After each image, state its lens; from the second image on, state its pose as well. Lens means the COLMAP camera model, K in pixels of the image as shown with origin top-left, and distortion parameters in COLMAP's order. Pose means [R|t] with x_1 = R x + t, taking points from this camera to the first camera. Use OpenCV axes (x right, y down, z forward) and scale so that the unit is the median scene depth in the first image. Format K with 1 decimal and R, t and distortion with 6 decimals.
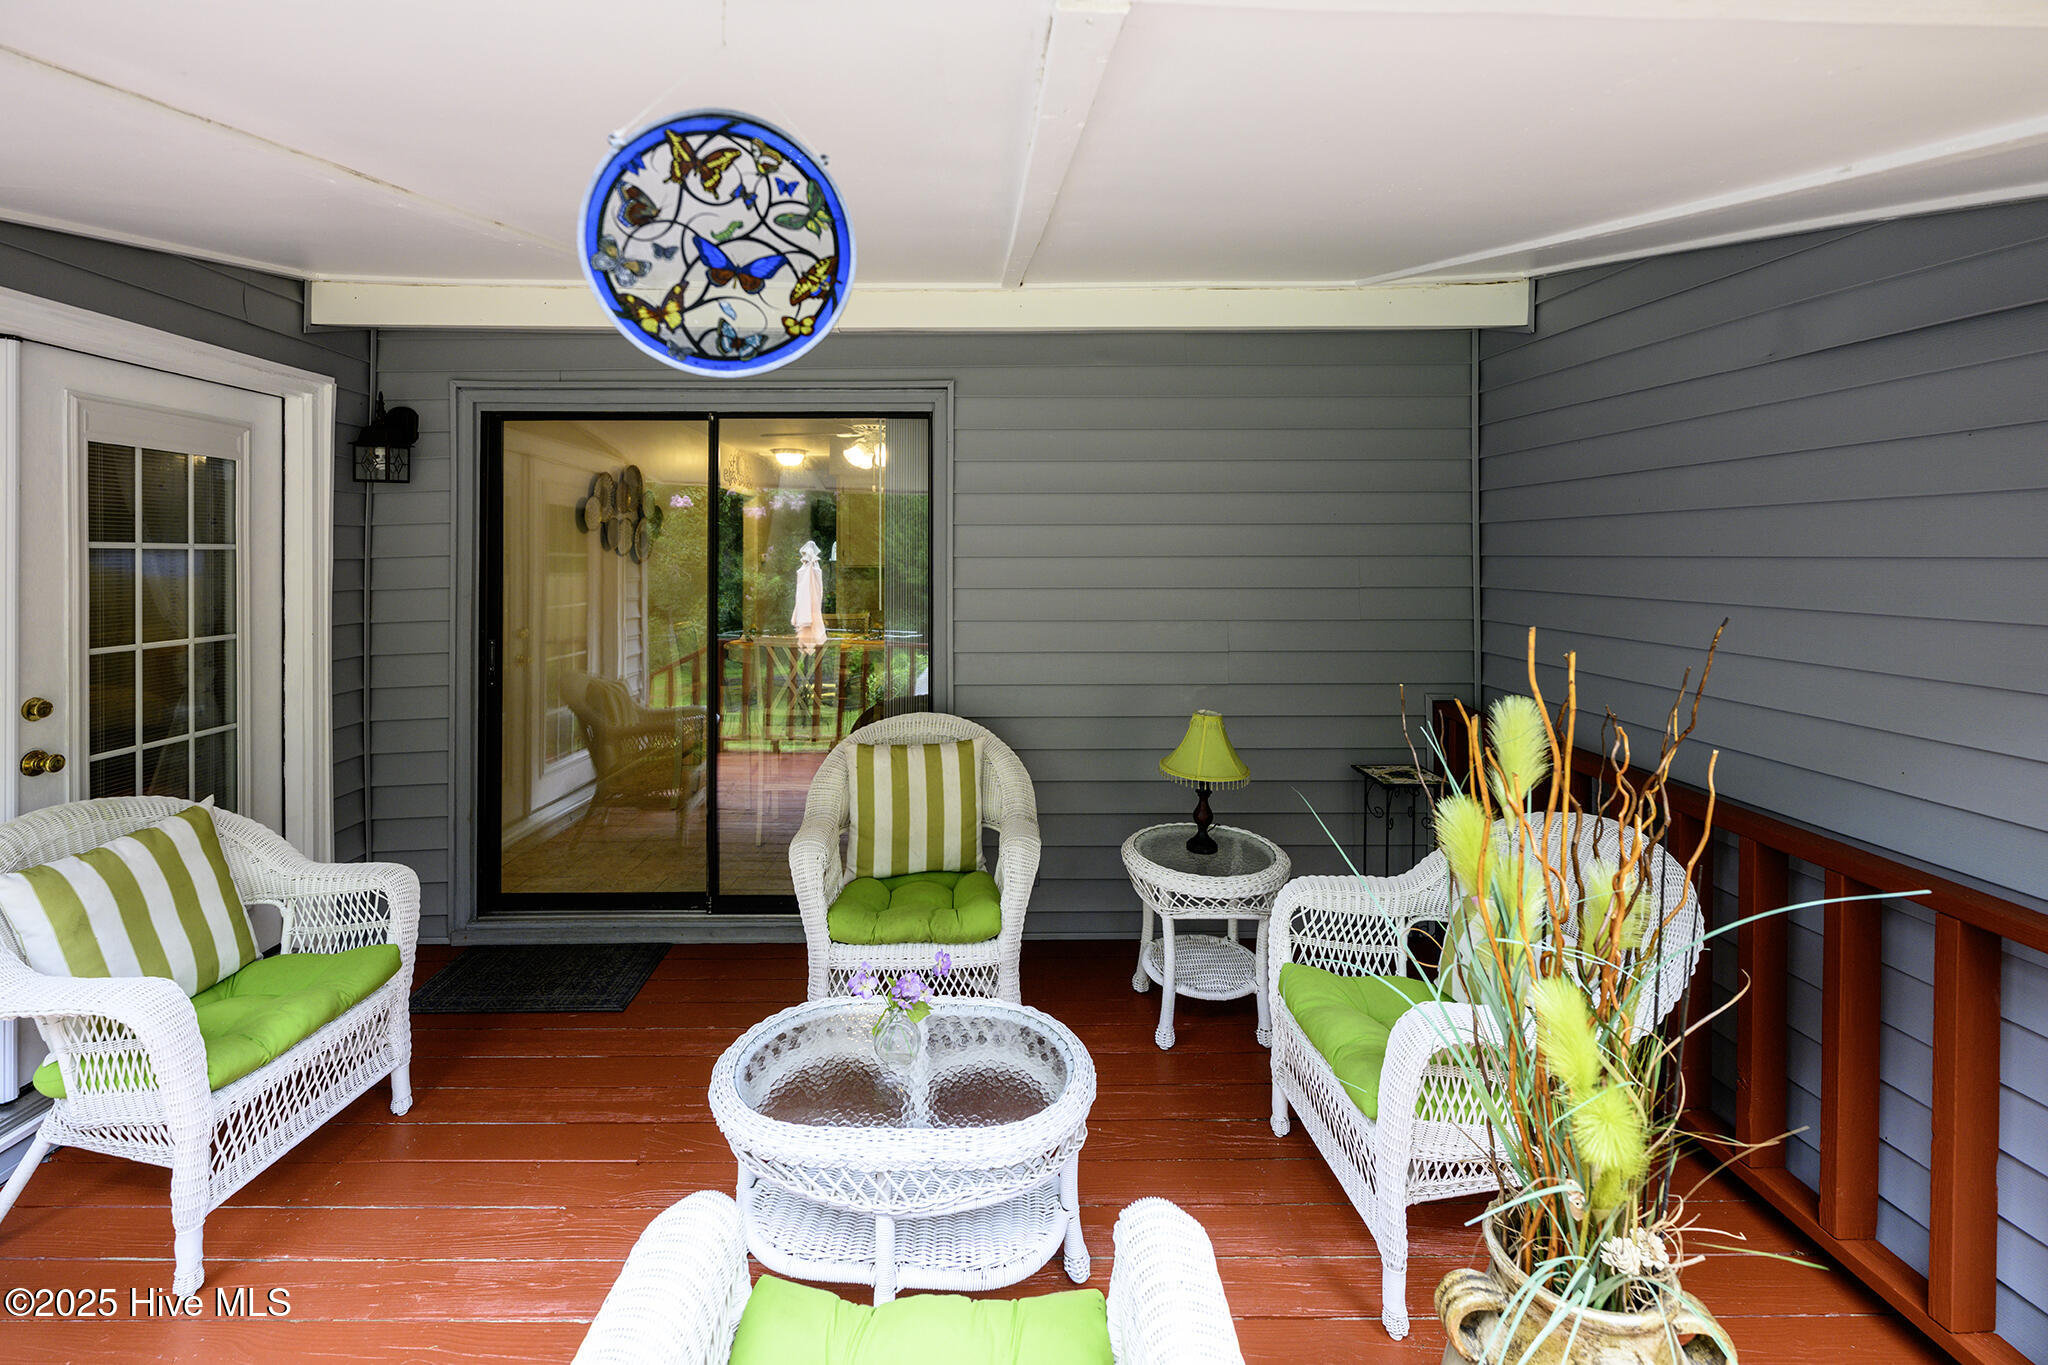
lens RADIAL K [[839.4, 0, 1026.0], [0, 839.4, 550.2], [0, 0, 1]] dist [0.003090, 0.000381]
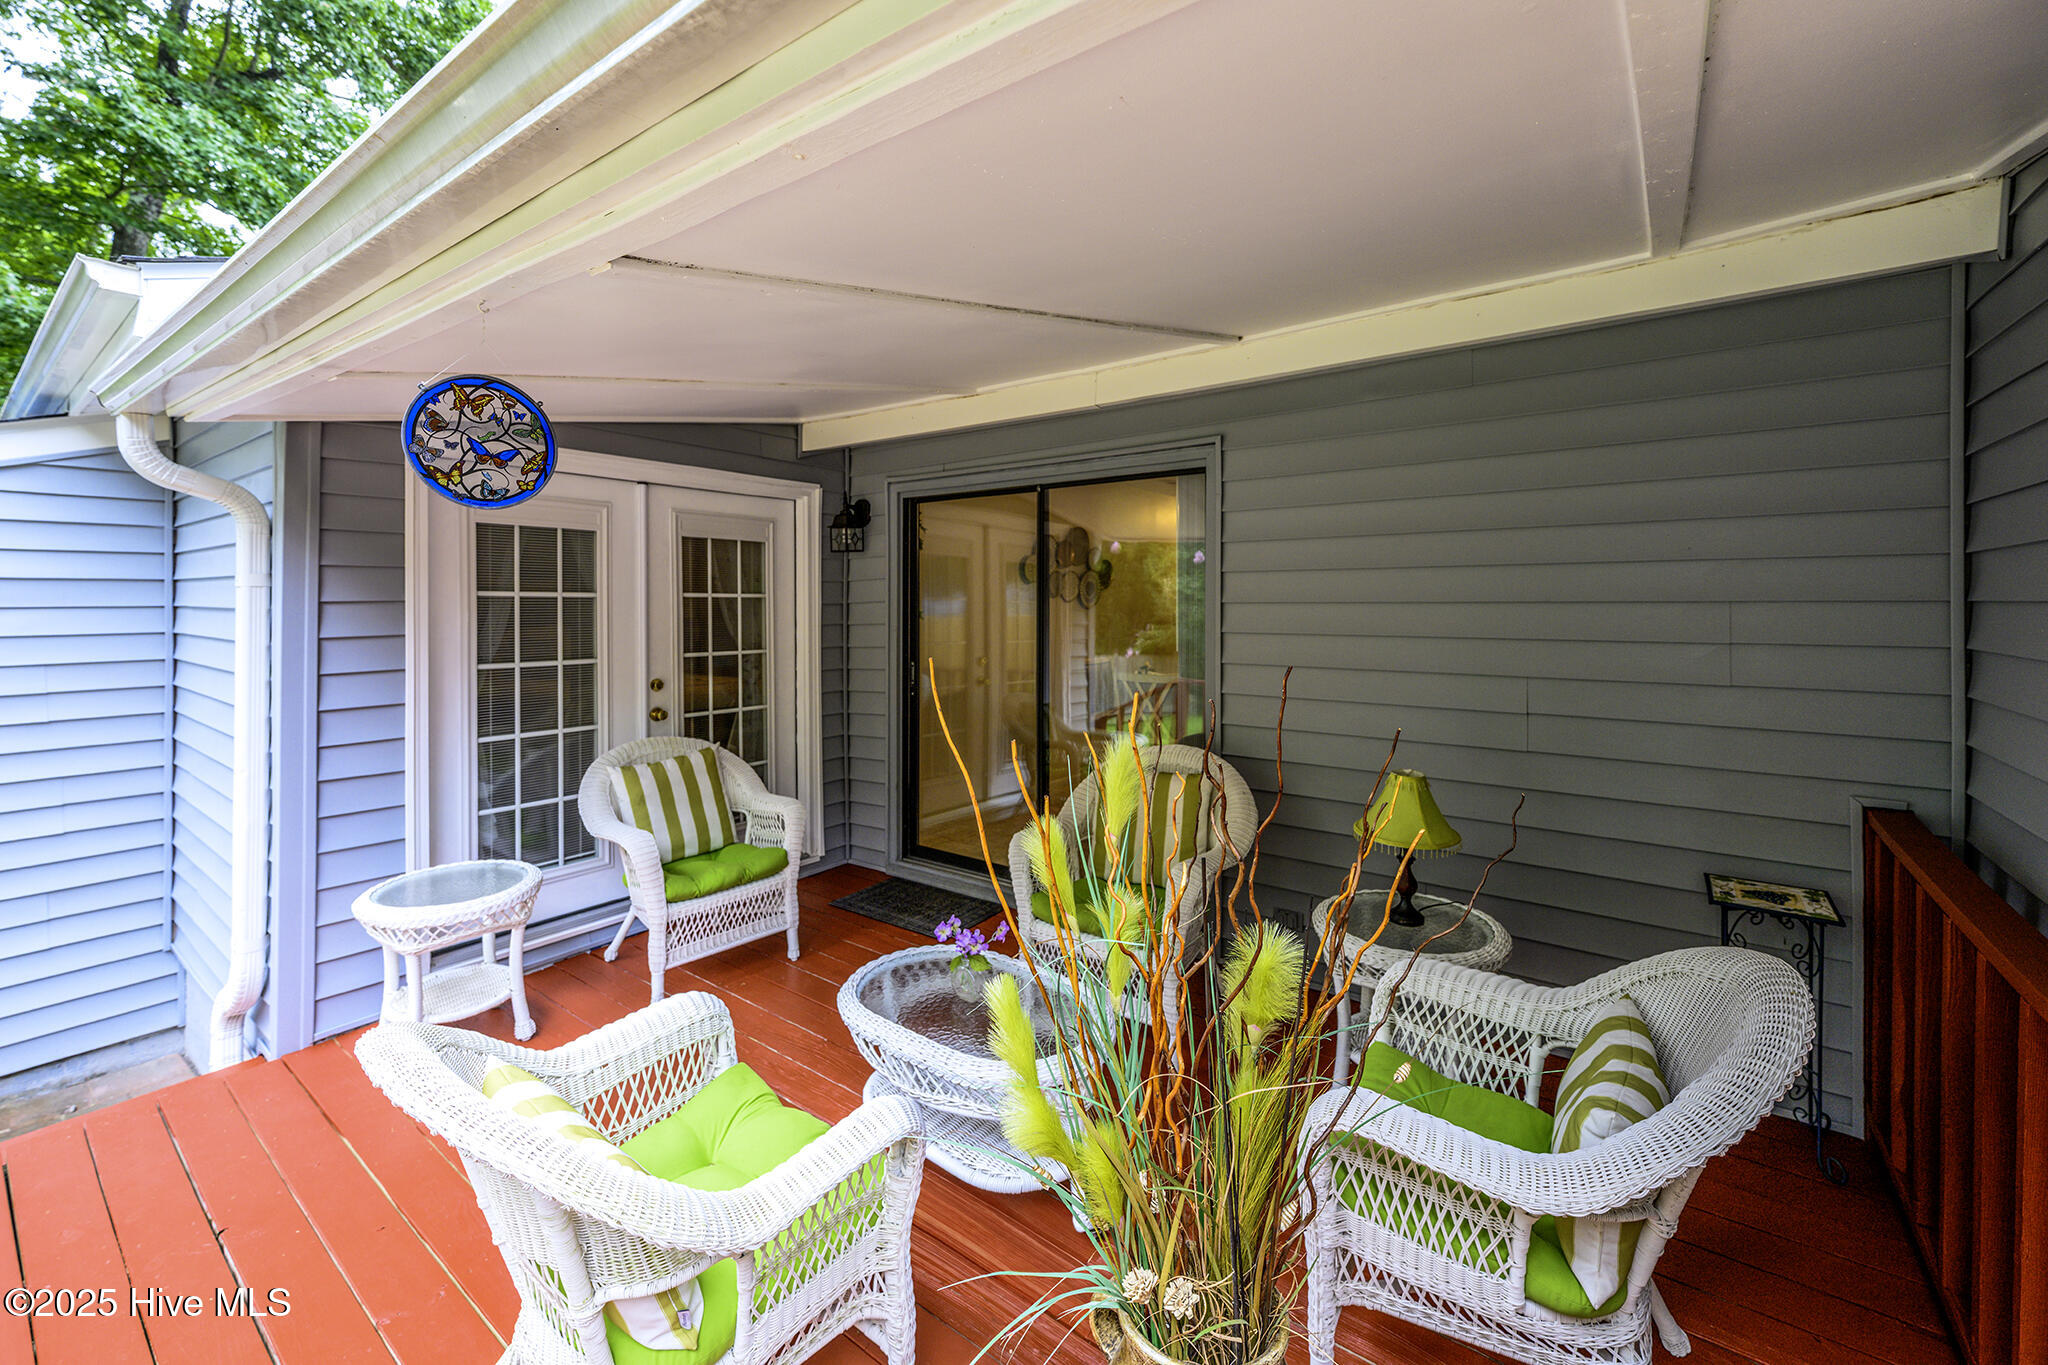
lens RADIAL K [[839.4, 0, 1087.8], [0, 839.4, 609.9], [0, 0, 1]] dist [0.003090, 0.000381]
pose [[0.808649, 0.005167, -0.588269, 0.511374], [0.001740, 0.999936, 0.011174, 0.006209], [0.588289, -0.010059, 0.808588, 0.063087]]
